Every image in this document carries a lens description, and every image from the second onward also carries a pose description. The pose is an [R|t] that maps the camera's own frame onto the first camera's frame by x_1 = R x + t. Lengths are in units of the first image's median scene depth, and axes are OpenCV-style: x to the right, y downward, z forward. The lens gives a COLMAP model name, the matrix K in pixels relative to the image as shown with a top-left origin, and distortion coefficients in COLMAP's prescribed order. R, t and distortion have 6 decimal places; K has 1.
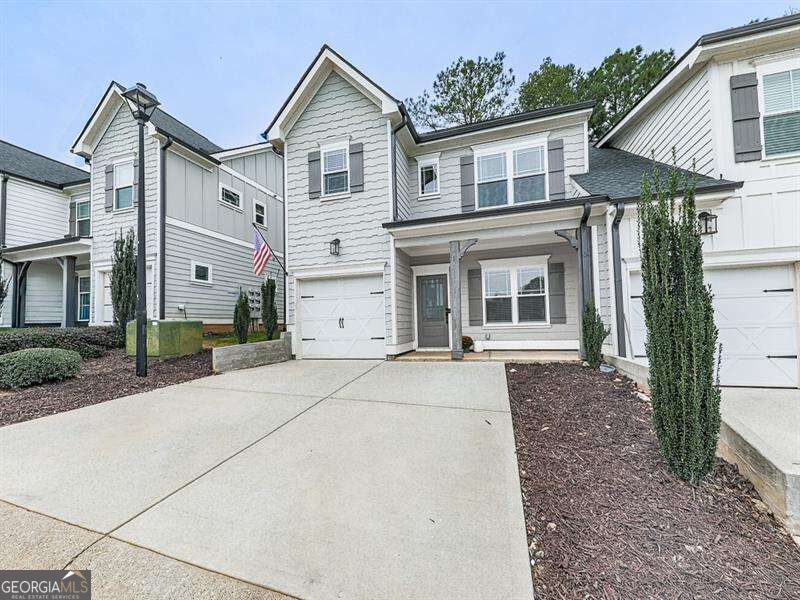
lens RADIAL K [[313.0, 0, 401.0], [0, 313.0, 314.5], [0, 0, 1]] dist [0.002659, -0.000132]
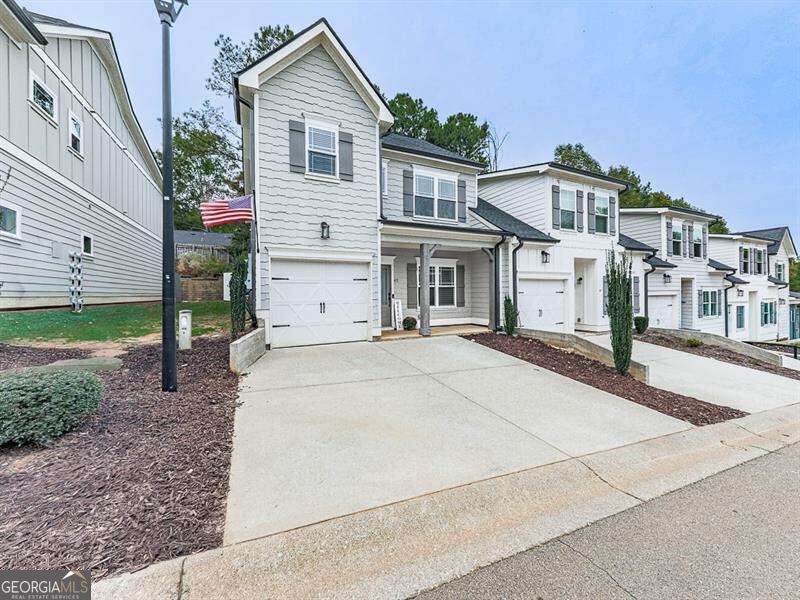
lens RADIAL K [[313.0, 0, 396.1], [0, 313.0, 295.7], [0, 0, 1]] dist [0.002659, -0.000132]
pose [[0.740846, 0.015599, 0.671494, -0.694595], [-0.030990, 0.999459, 0.010973, -0.029269], [-0.670960, -0.028939, 0.740929, 0.116201]]
